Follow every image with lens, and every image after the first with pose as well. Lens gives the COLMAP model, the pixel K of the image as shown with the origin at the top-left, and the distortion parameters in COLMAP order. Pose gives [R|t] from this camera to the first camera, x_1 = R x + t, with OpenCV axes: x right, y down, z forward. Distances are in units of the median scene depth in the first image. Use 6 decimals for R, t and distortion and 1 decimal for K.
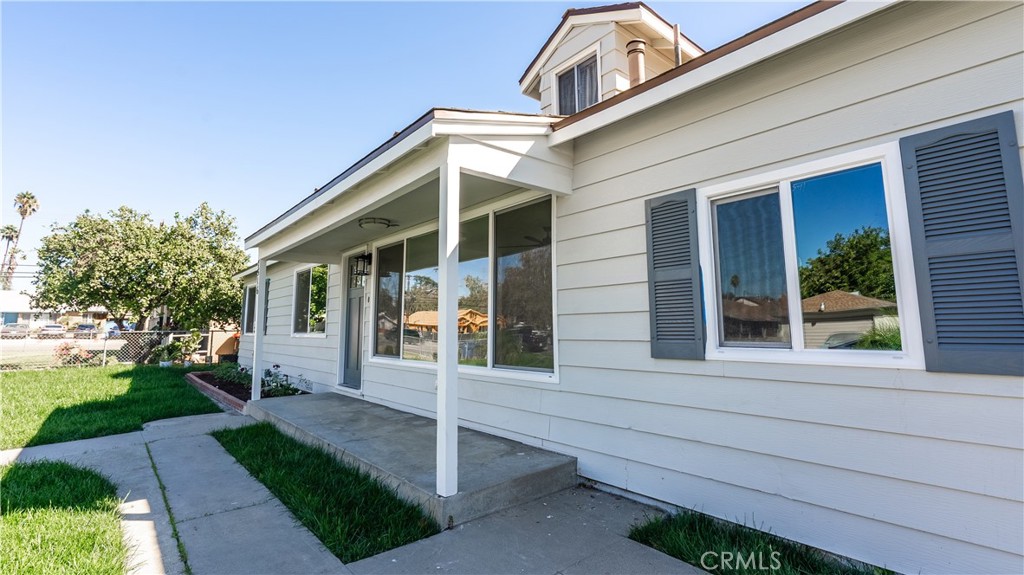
lens RADIAL K [[466.8, 0, 508.3], [0, 466.8, 271.9], [0, 0, 1]] dist [-0.001159, 0.000396]
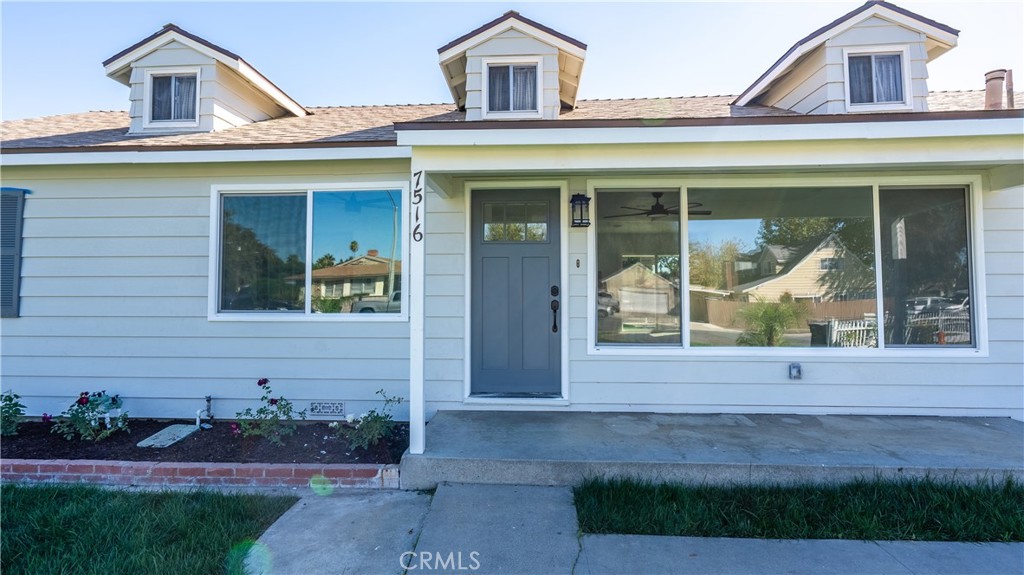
lens RADIAL K [[466.8, 0, 508.3], [0, 466.8, 271.9], [0, 0, 1]] dist [-0.001159, 0.000396]
pose [[0.683379, 0.031645, 0.729378, -1.822675], [-0.092057, 0.994821, 0.043090, 0.110770], [-0.724237, -0.096591, 0.682752, 1.308541]]
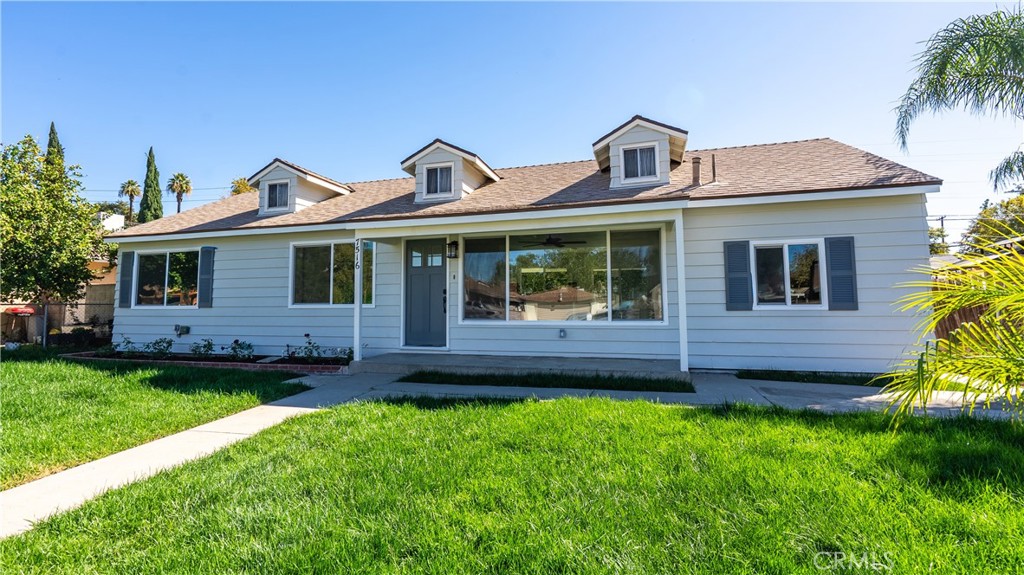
lens RADIAL K [[466.8, 0, 508.3], [0, 466.8, 271.9], [0, 0, 1]] dist [-0.001159, 0.000396]
pose [[0.831373, 0.037807, 0.554428, -1.893484], [-0.065494, 0.997396, 0.030196, -0.006836], [-0.551842, -0.061415, 0.831684, -0.323180]]
